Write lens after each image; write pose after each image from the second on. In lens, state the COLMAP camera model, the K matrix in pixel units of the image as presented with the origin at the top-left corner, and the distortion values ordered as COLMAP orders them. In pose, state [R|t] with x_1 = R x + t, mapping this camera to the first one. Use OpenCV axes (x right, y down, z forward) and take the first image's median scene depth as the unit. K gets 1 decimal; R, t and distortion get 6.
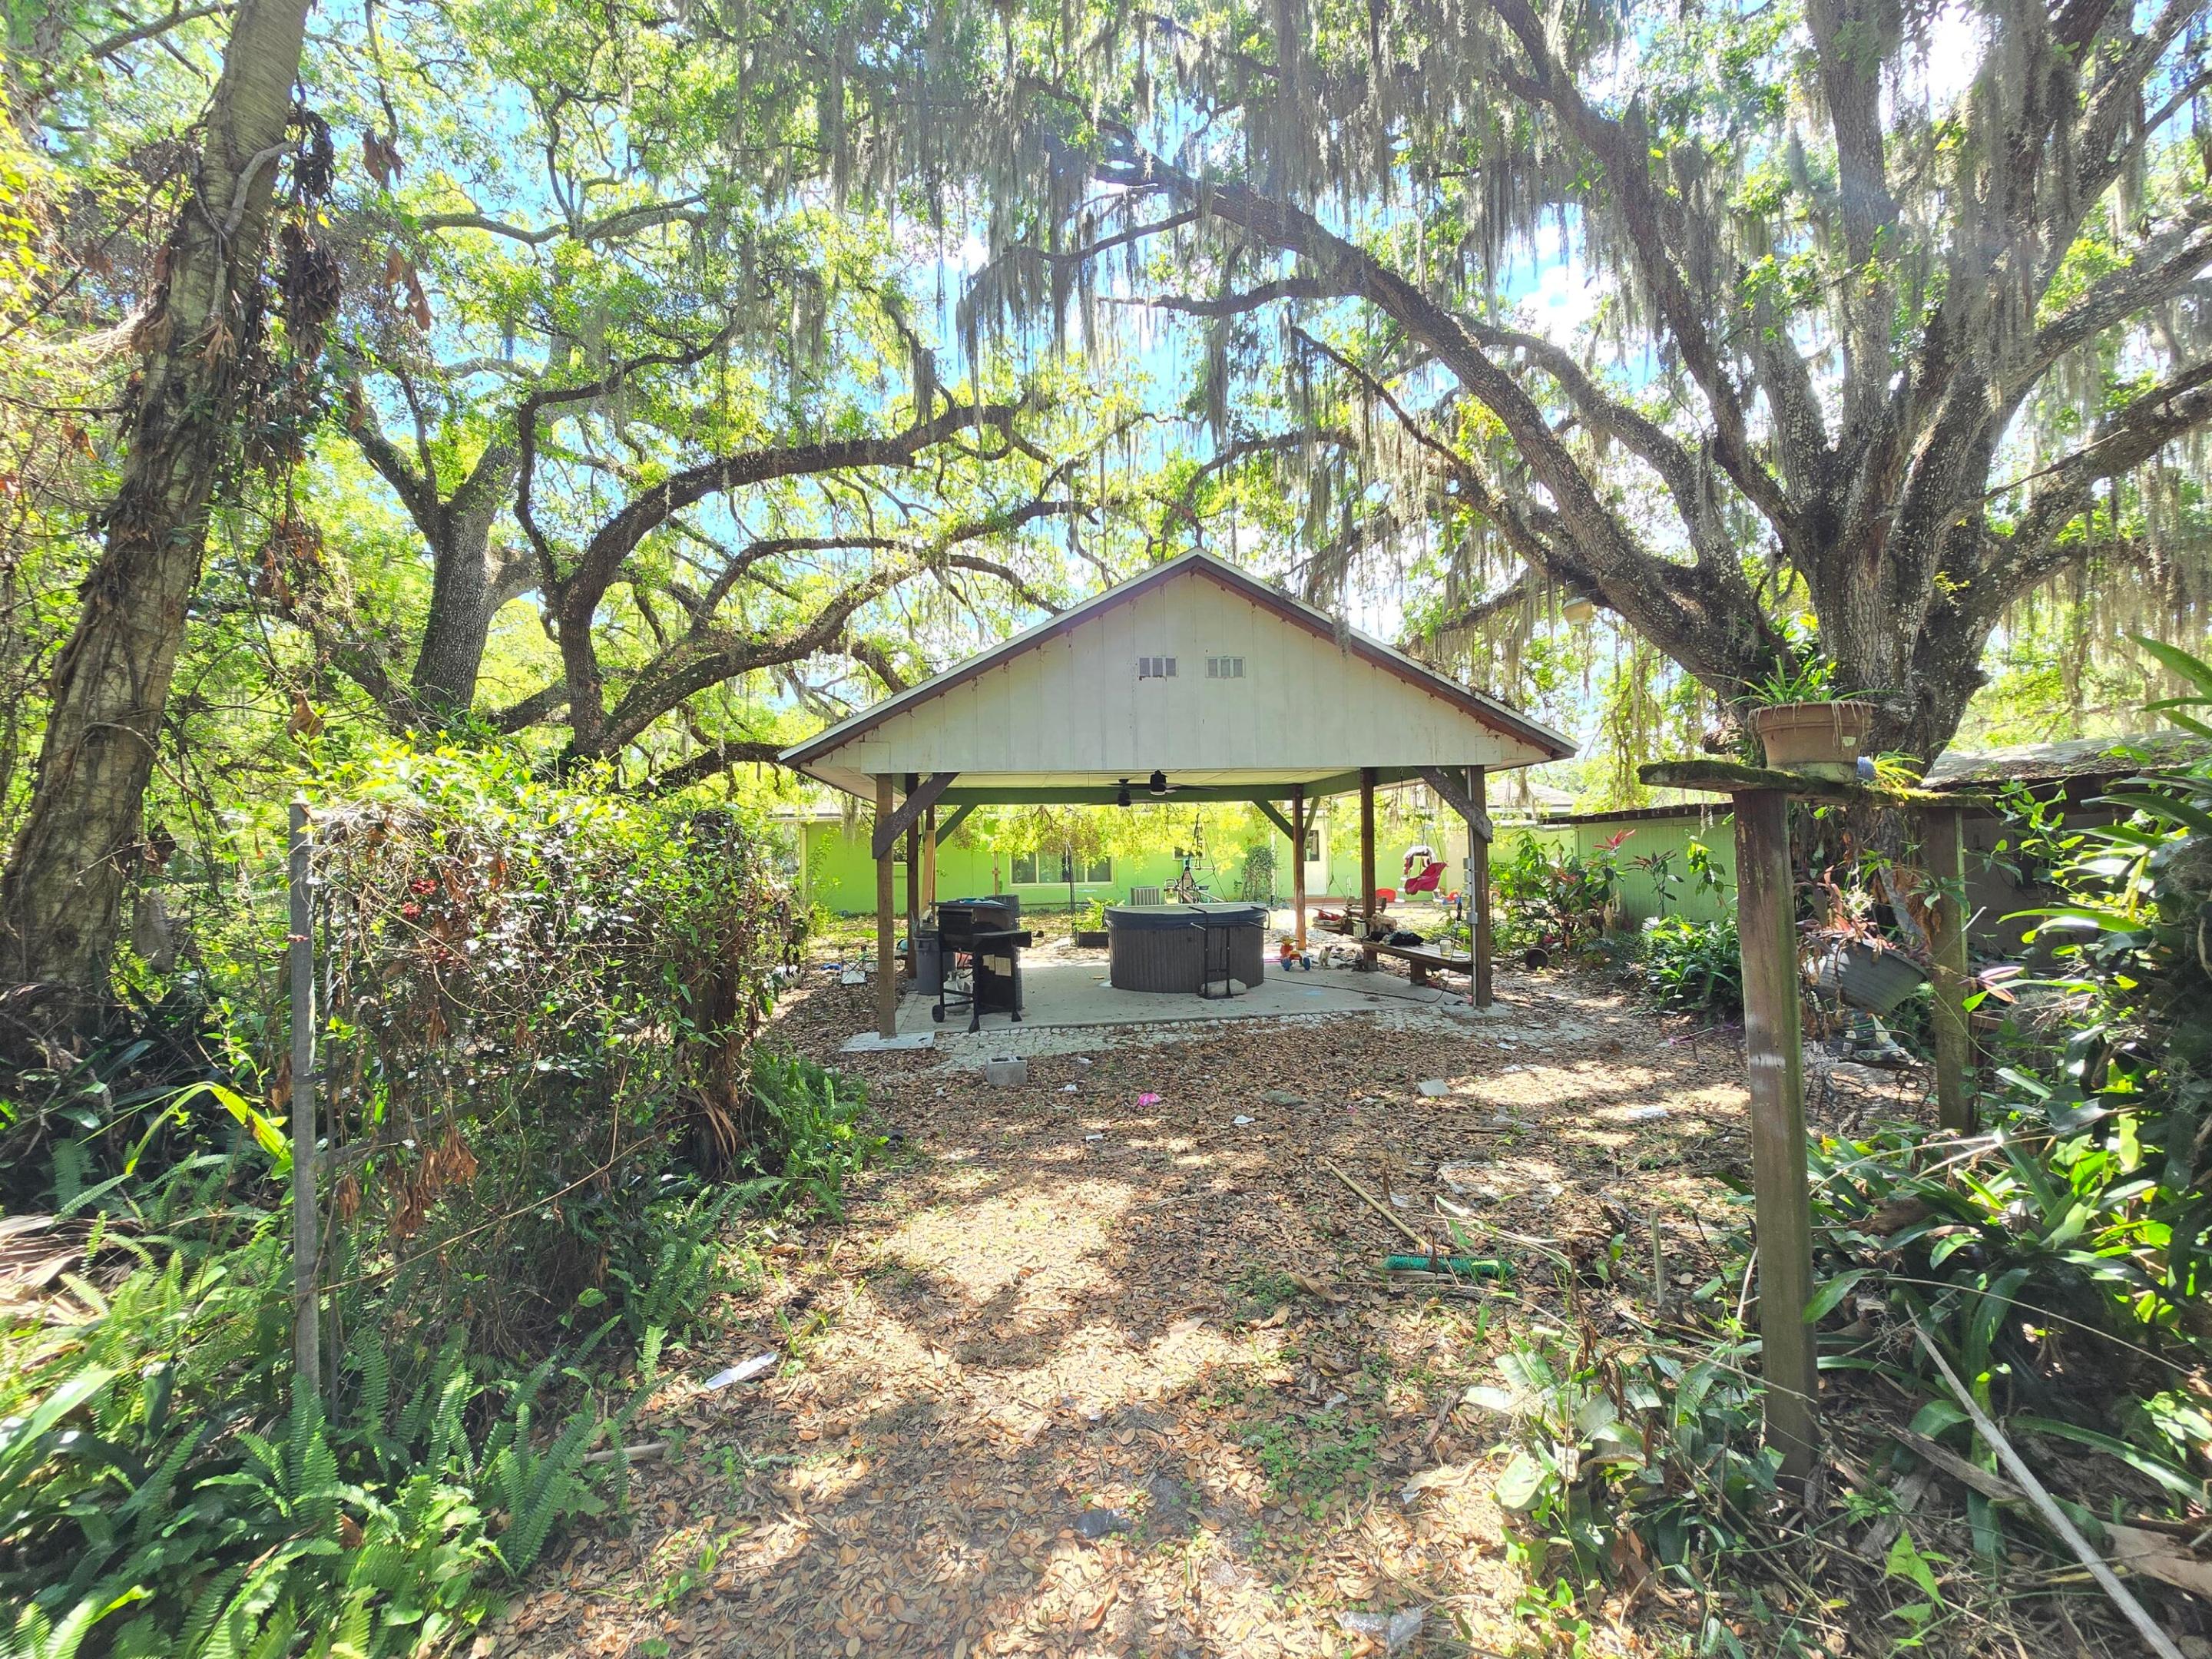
lens RADIAL K [[903.7, 0, 1104.9], [0, 903.7, 819.1], [0, 0, 1]] dist [-0.004432, 0.001649]
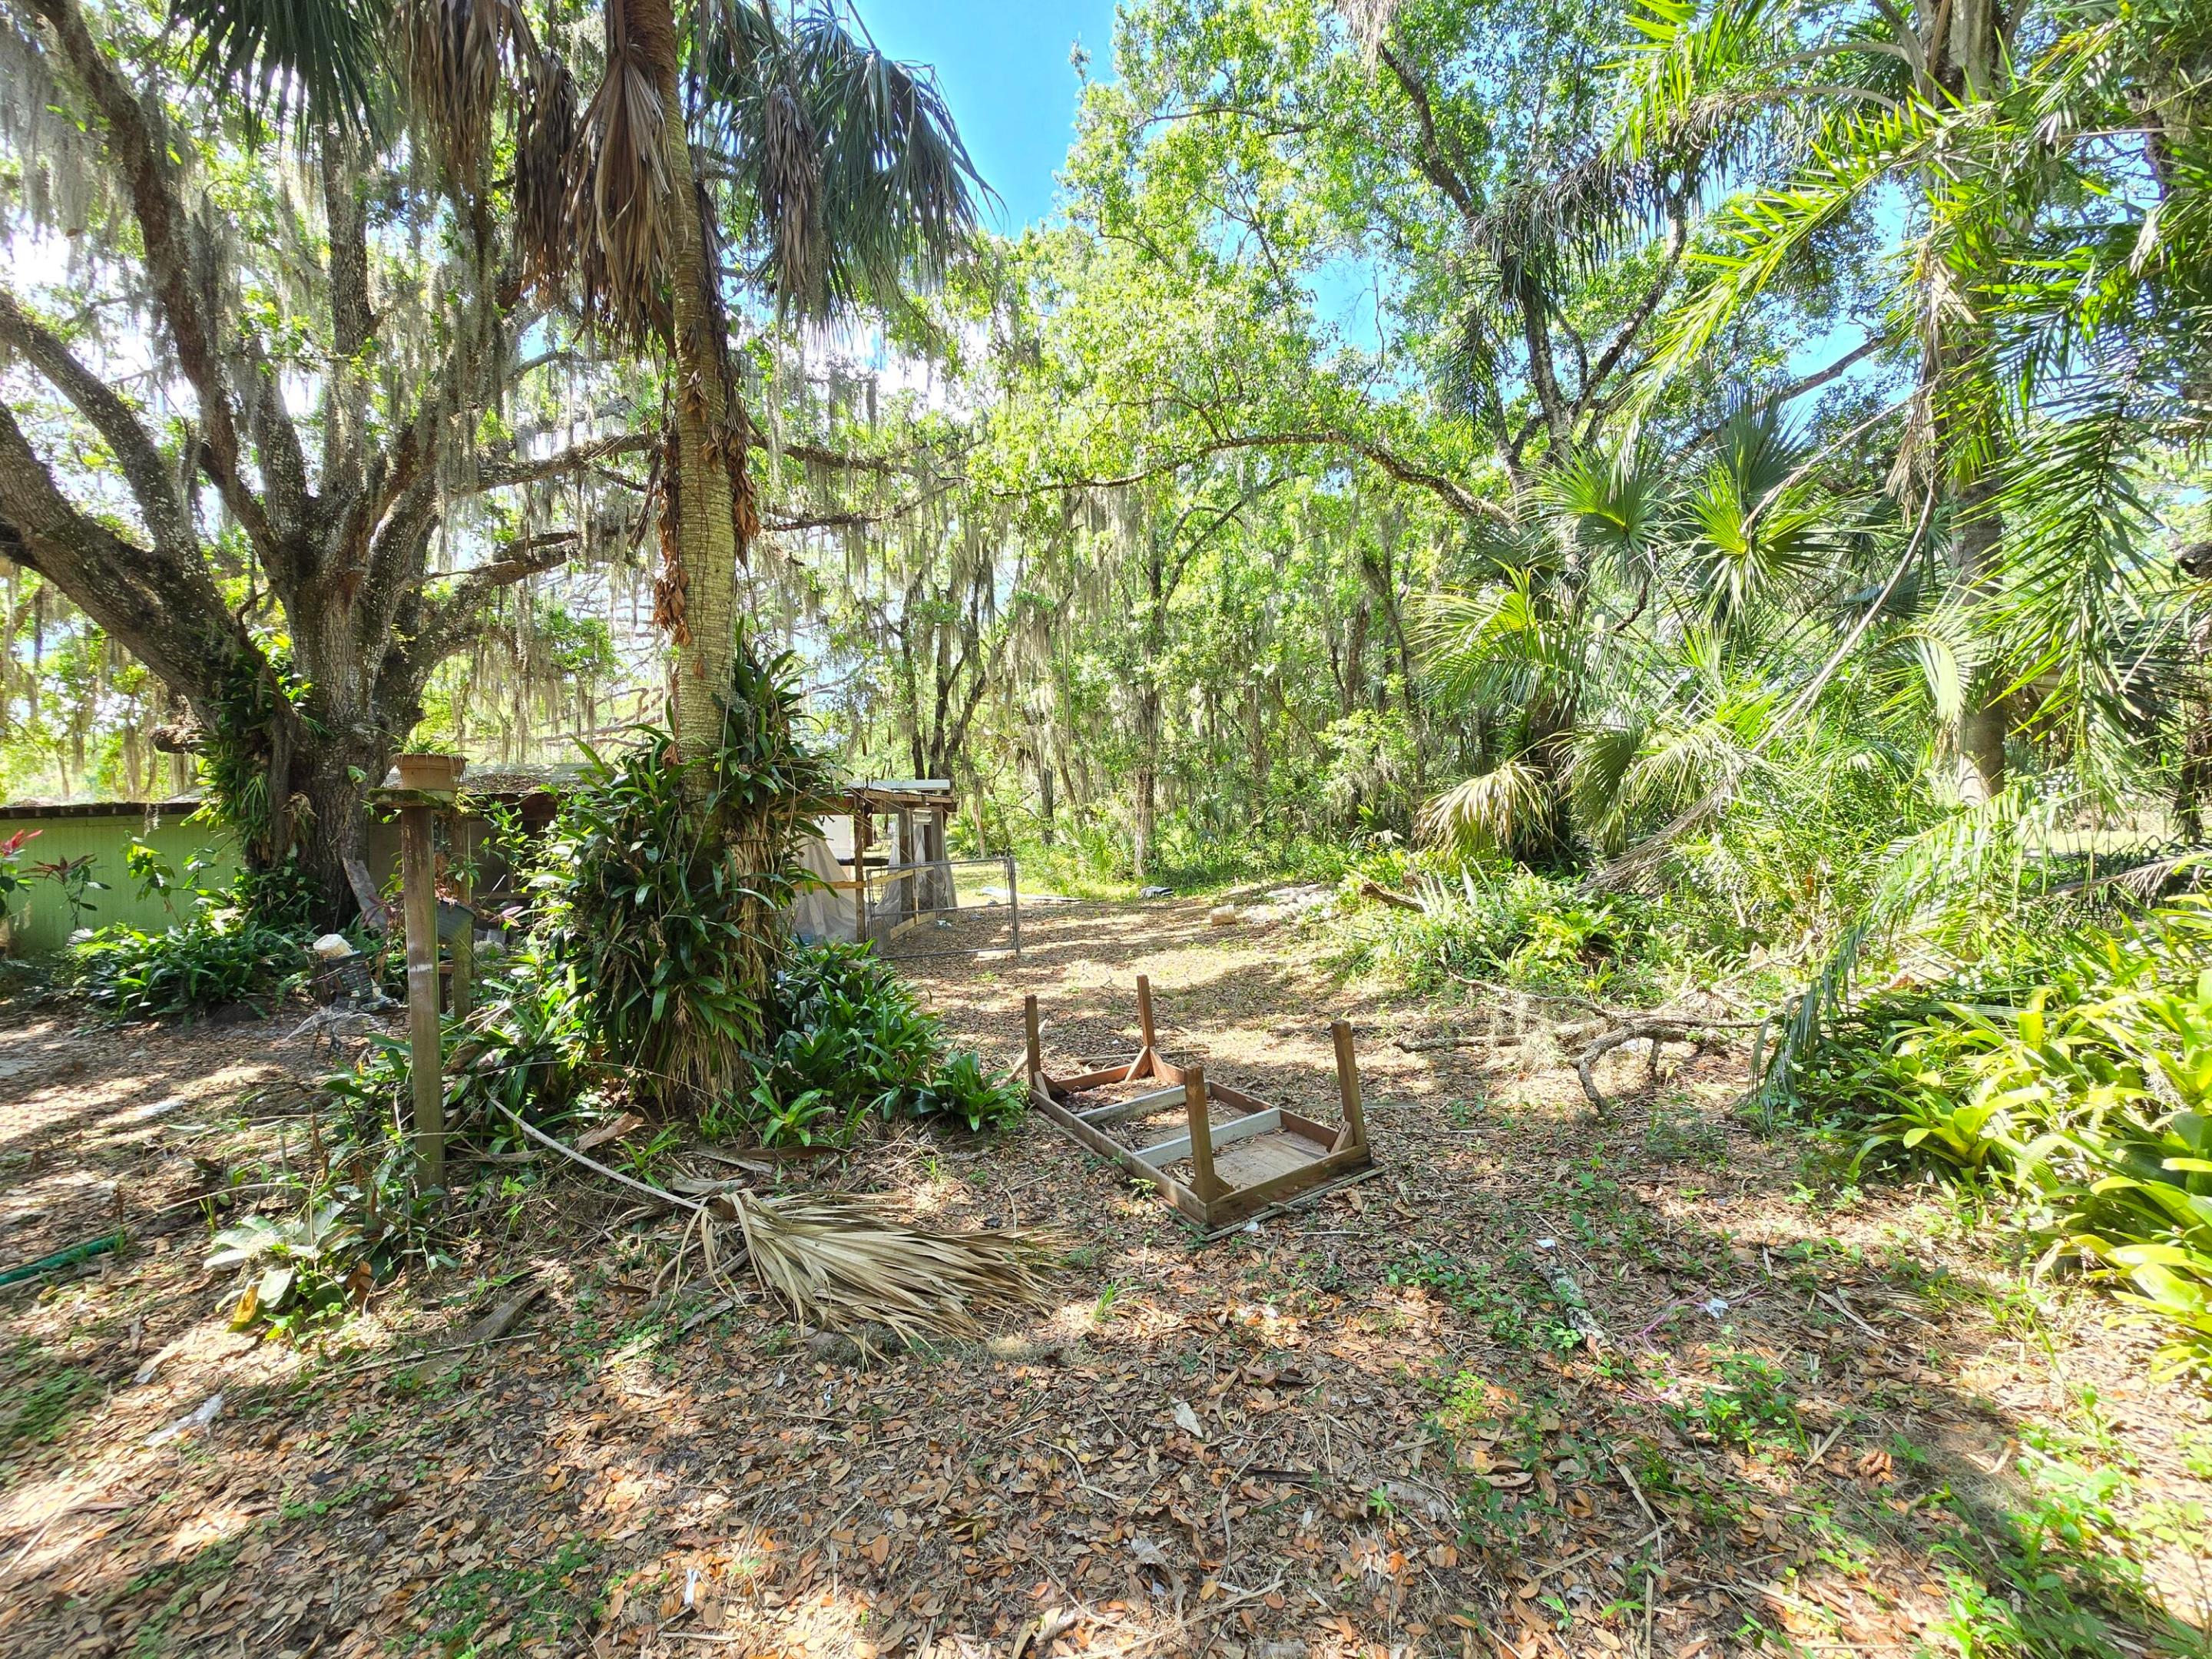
lens RADIAL K [[903.7, 0, 1106.0], [0, 903.7, 825.7], [0, 0, 1]] dist [-0.004432, 0.001649]
pose [[0.105381, 0.009693, 0.994385, -0.211557], [-0.014795, 0.999857, -0.008179, -0.000962], [-0.994322, -0.013850, 0.105509, -0.116436]]
